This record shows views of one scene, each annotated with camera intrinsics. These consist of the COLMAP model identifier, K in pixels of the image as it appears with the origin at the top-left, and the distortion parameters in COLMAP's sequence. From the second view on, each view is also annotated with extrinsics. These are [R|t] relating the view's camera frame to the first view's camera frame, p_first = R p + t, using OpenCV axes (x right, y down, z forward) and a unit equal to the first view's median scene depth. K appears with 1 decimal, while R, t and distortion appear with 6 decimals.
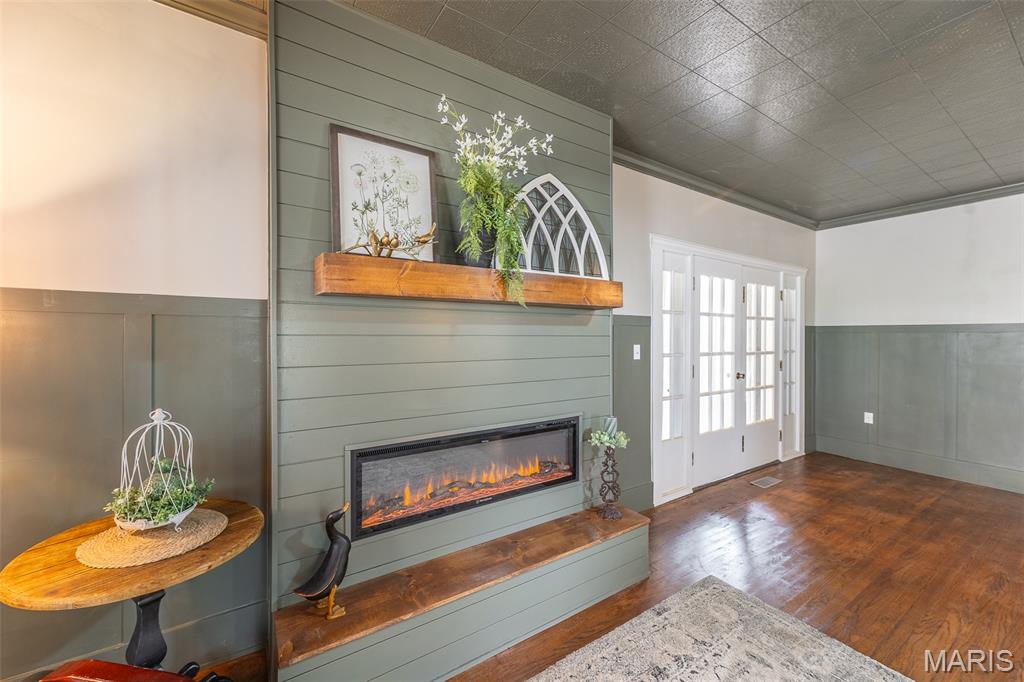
lens RADIAL K [[407.8, 0, 516.8], [0, 407.8, 334.4], [0, 0, 1]] dist [0.008044, -0.000339]
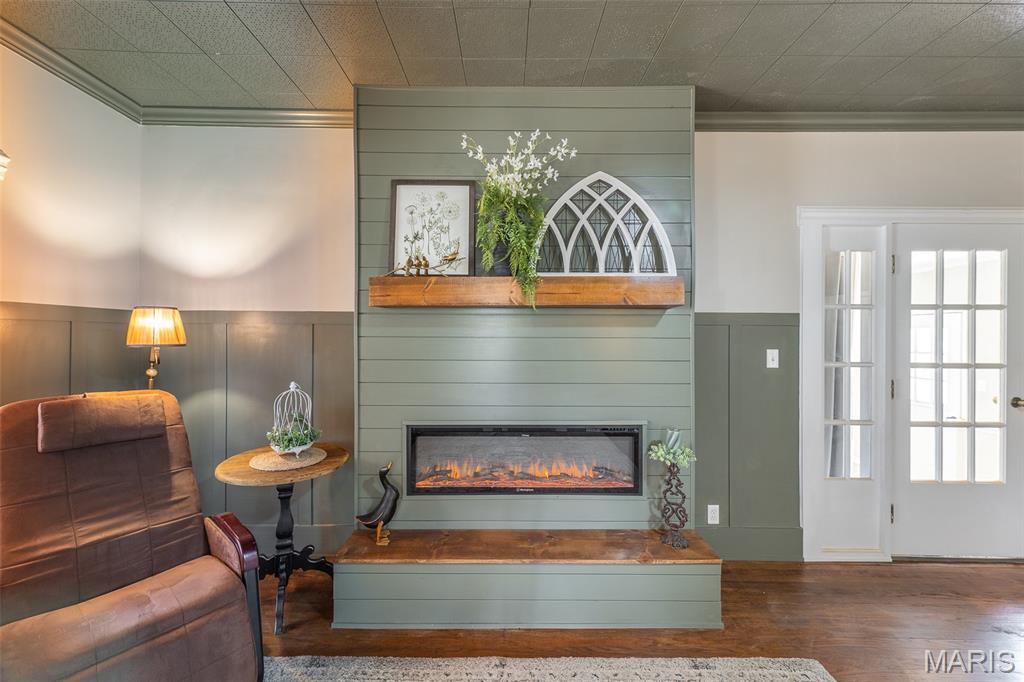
lens RADIAL K [[407.8, 0, 505.6], [0, 407.8, 334.7], [0, 0, 1]] dist [0.008044, -0.000339]
pose [[0.831687, -0.002909, -0.555237, 0.425211], [0.000016, 0.999986, -0.005215, 0.001123], [0.555245, 0.004329, 0.831676, 0.065412]]
